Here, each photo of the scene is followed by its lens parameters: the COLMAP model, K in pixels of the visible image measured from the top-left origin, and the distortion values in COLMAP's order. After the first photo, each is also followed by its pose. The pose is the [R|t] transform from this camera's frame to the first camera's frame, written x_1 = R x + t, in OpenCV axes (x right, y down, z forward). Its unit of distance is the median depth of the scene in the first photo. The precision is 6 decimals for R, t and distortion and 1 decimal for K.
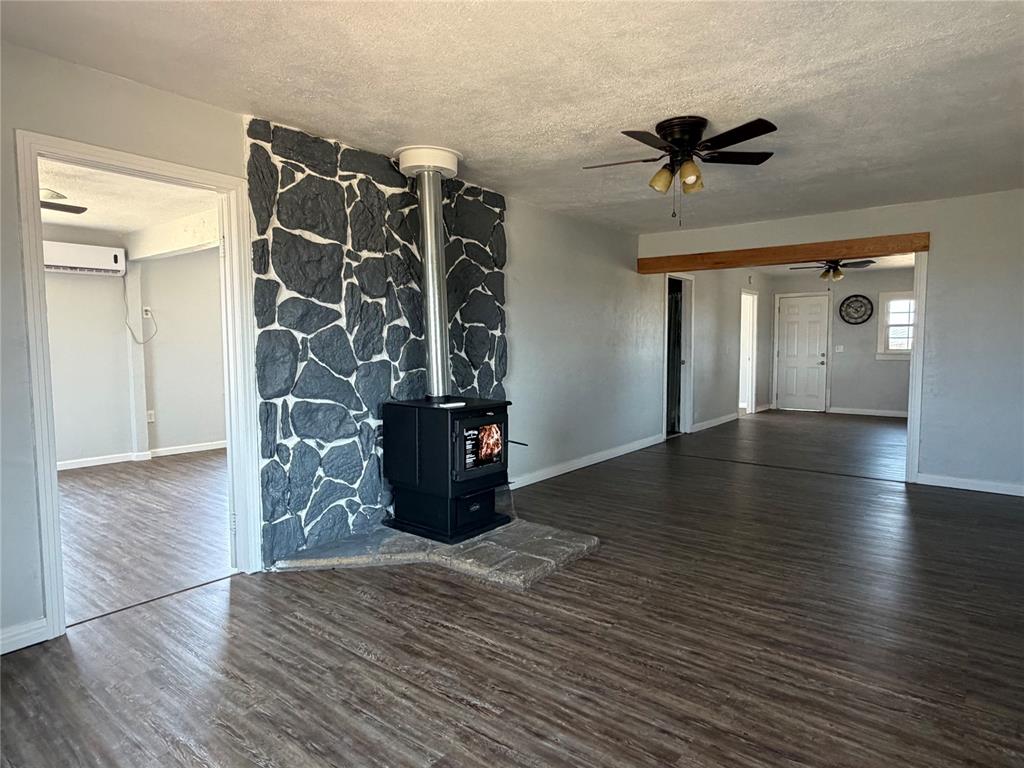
lens RADIAL K [[596.9, 0, 512.0], [0, 596.9, 384.0], [0, 0, 1]] dist [0.003557, 0.000438]
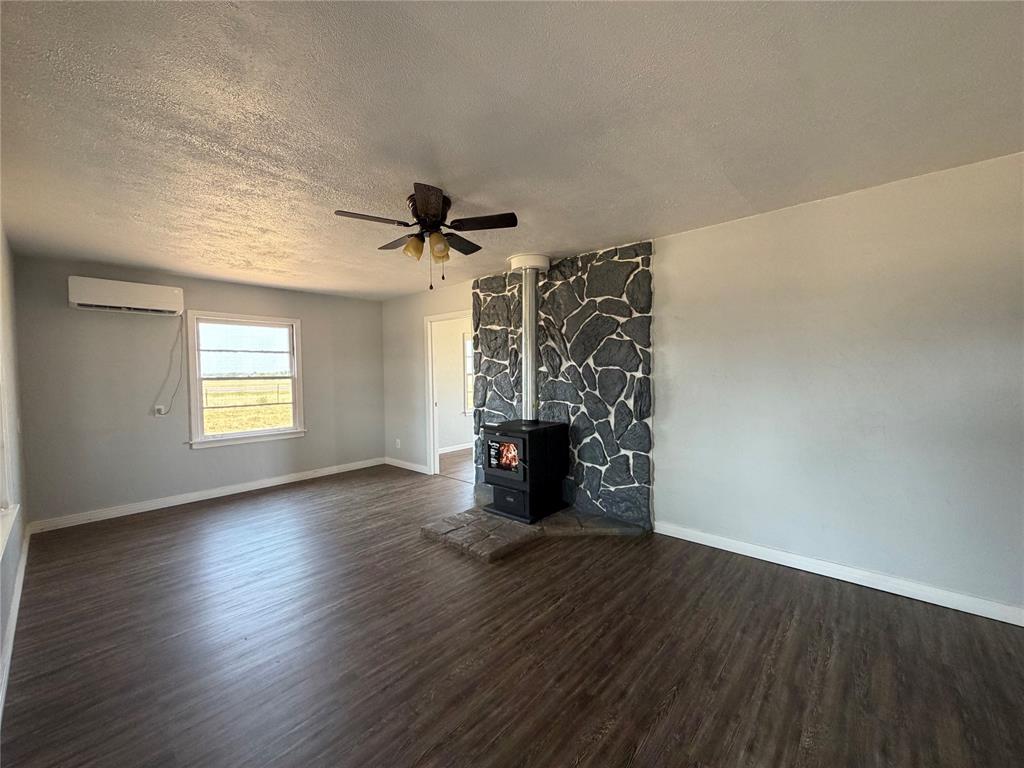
lens RADIAL K [[409.3, 0, 509.3], [0, 409.3, 383.9], [0, 0, 1]] dist [-0.001048, 0.000349]
pose [[-0.068754, 0.035039, -0.997018, 0.939498], [-0.055837, 0.997681, 0.038913, -0.110939], [0.996070, 0.058345, -0.066638, 1.081948]]
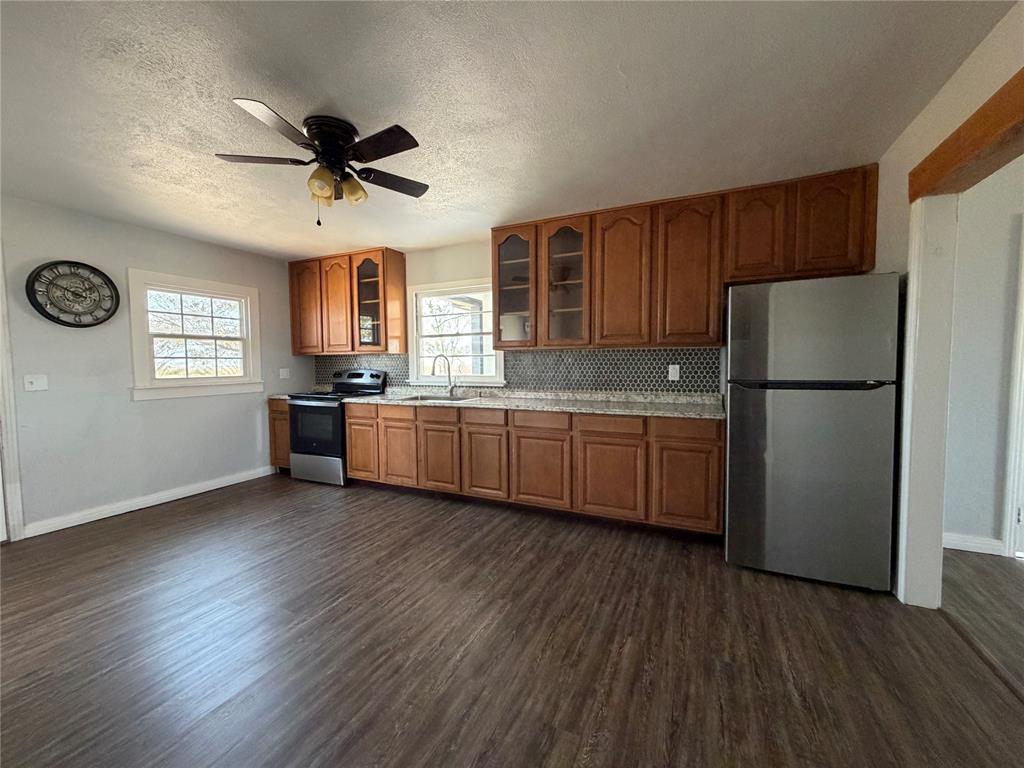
lens RADIAL K [[409.3, 0, 509.3], [0, 409.3, 383.9], [0, 0, 1]] dist [-0.001048, 0.000349]
pose [[-0.221000, -0.045045, 0.974233, 0.555773], [0.075960, 0.995103, 0.063241, -0.144547], [-0.972311, 0.087979, -0.216497, 2.121907]]
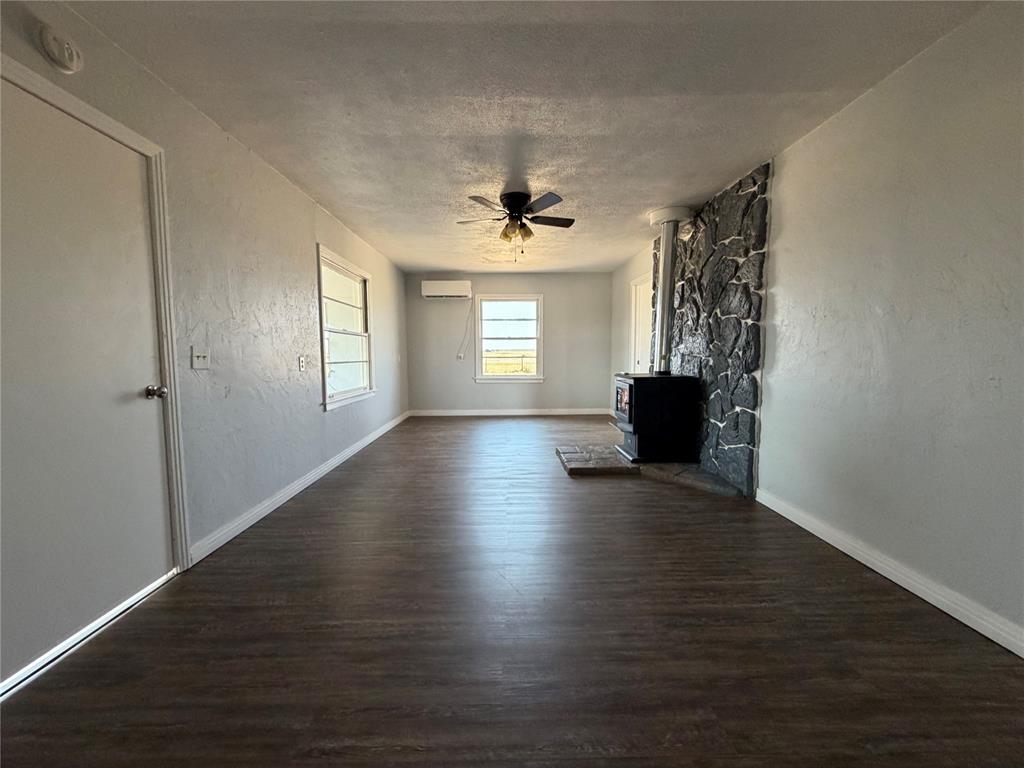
lens RADIAL K [[409.3, 0, 509.3], [0, 409.3, 383.9], [0, 0, 1]] dist [-0.001048, 0.000349]
pose [[-0.777077, 0.060395, -0.626501, 0.888695], [-0.034918, 0.989716, 0.138721, -0.084934], [0.628436, 0.129673, -0.766977, 1.667637]]
